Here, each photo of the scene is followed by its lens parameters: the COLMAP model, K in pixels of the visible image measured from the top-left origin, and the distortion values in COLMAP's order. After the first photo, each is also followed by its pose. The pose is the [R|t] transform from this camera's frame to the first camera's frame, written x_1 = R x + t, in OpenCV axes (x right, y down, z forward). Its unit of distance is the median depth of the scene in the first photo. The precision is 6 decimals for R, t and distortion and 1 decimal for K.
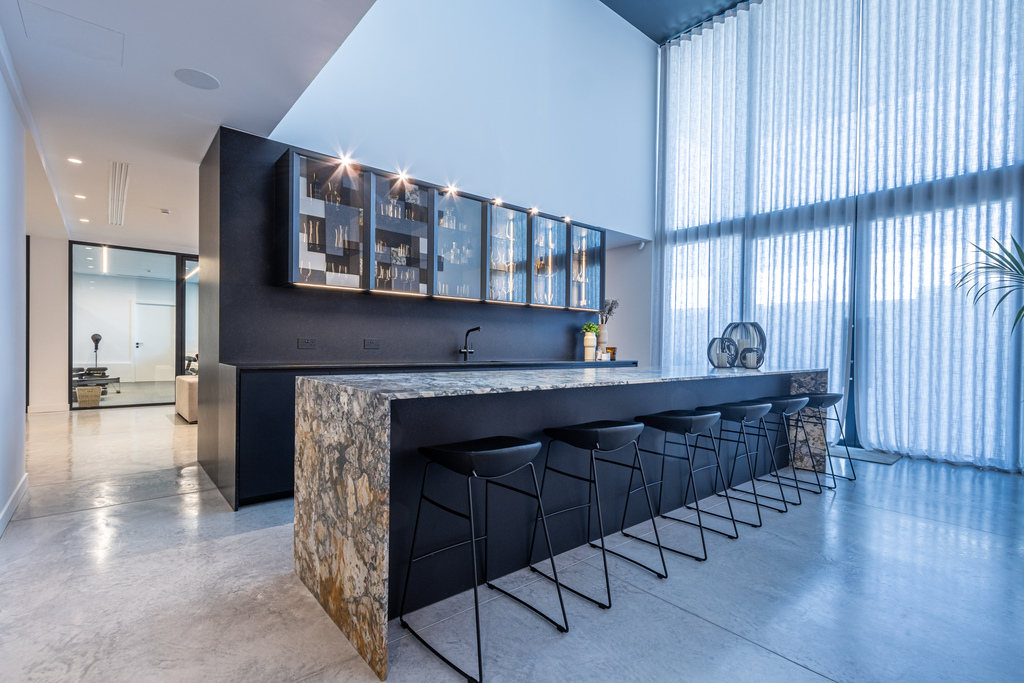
lens RADIAL K [[478.3, 0, 511.3], [0, 478.3, 356.3], [0, 0, 1]] dist [-0.000828, 0.000040]
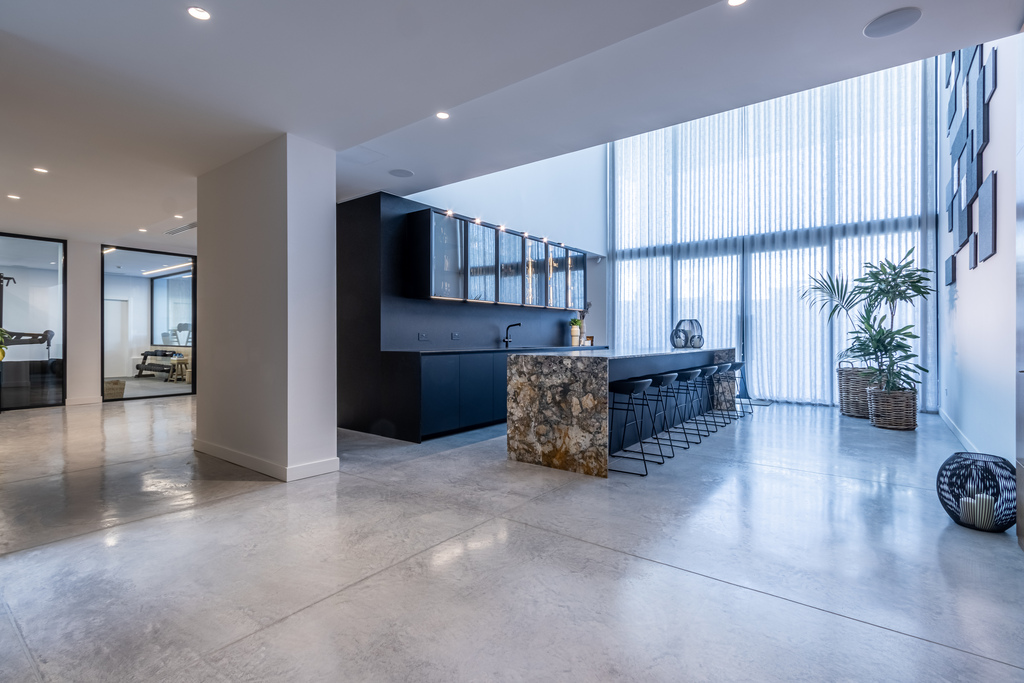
lens RADIAL K [[479.8, 0, 512.0], [0, 479.8, 341.5], [0, 0, 1]] dist [-0.000525, -0.000118]
pose [[0.975962, -0.016905, 0.217283, -0.371911], [0.018863, 0.999798, -0.006940, 0.002497], [-0.217122, 0.010871, 0.976084, -0.370564]]
